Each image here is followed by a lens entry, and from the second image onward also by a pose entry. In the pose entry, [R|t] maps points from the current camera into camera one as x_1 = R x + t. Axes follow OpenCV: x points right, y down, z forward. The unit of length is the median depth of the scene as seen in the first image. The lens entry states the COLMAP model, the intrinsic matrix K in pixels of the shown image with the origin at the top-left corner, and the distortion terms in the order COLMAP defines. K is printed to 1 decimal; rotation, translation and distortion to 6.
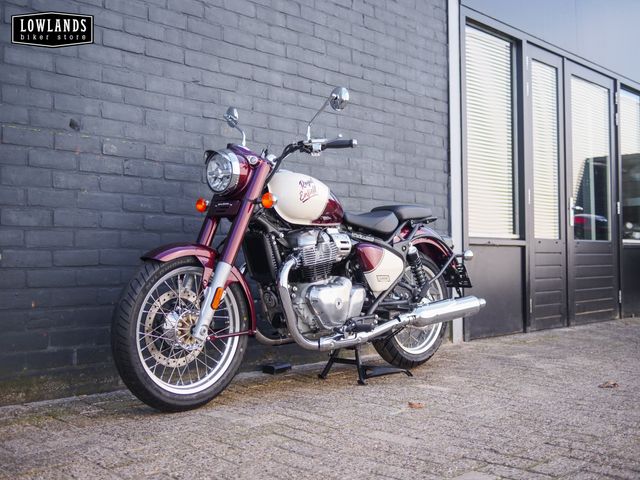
lens RADIAL K [[738.8, 0, 320.0], [0, 738.8, 240.0], [0, 0, 1]] dist [-0.016905, 0.048945]
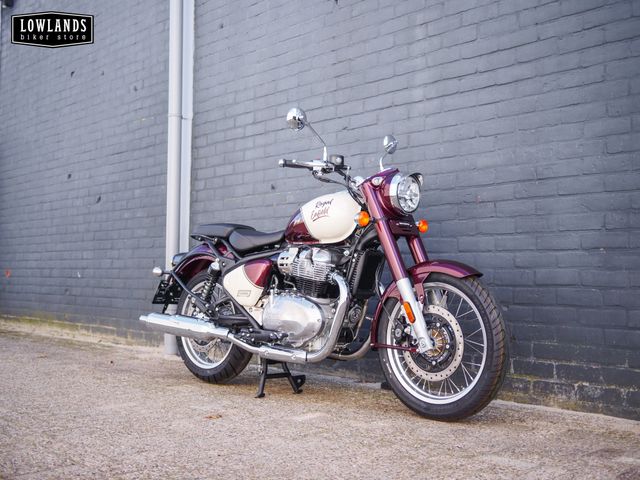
lens RADIAL K [[738.8, 0, 320.0], [0, 738.8, 240.0], [0, 0, 1]] dist [-0.016905, 0.048945]
pose [[-0.032517, -0.048720, -0.998283, 1.137635], [0.021558, 0.998545, -0.049435, 0.027768], [0.999239, -0.023128, -0.031420, 1.106734]]
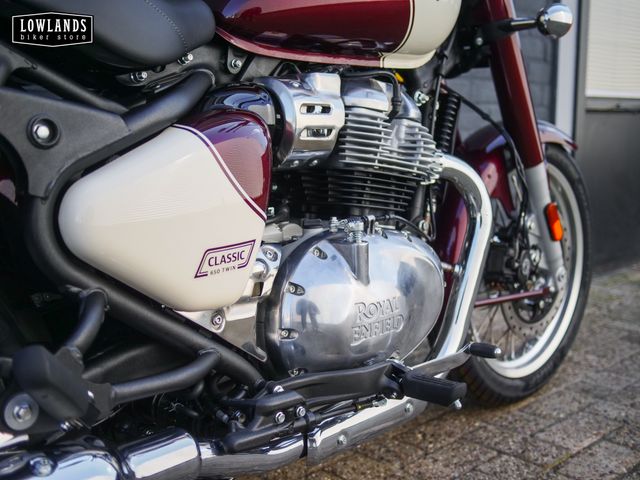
lens RADIAL K [[738.8, 0, 320.0], [0, 738.8, 240.0], [0, 0, 1]] dist [-0.016905, 0.048945]
pose [[0.998312, 0.010538, -0.057117, 0.059274], [0.000445, 0.981987, 0.188947, -0.005247], [0.058079, -0.188653, 0.980325, 0.698494]]
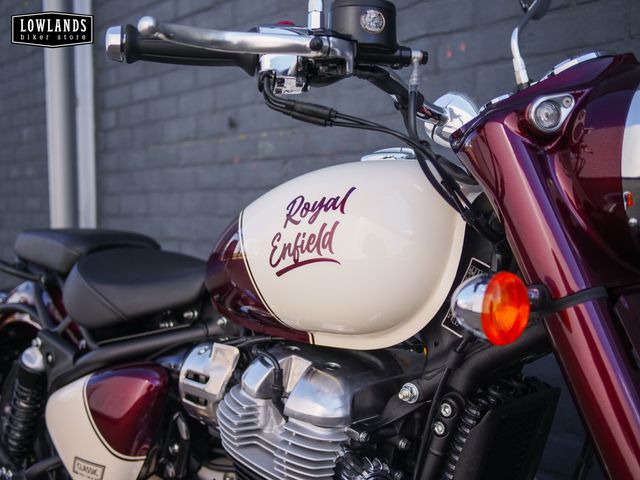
lens RADIAL K [[738.8, 0, 320.0], [0, 738.8, 240.0], [0, 0, 1]] dist [-0.016905, 0.048945]
pose [[-0.079571, 0.058632, -0.995103, 0.362657], [0.043960, 0.997504, 0.055258, -0.077564], [0.995859, -0.039348, -0.081950, 1.102877]]
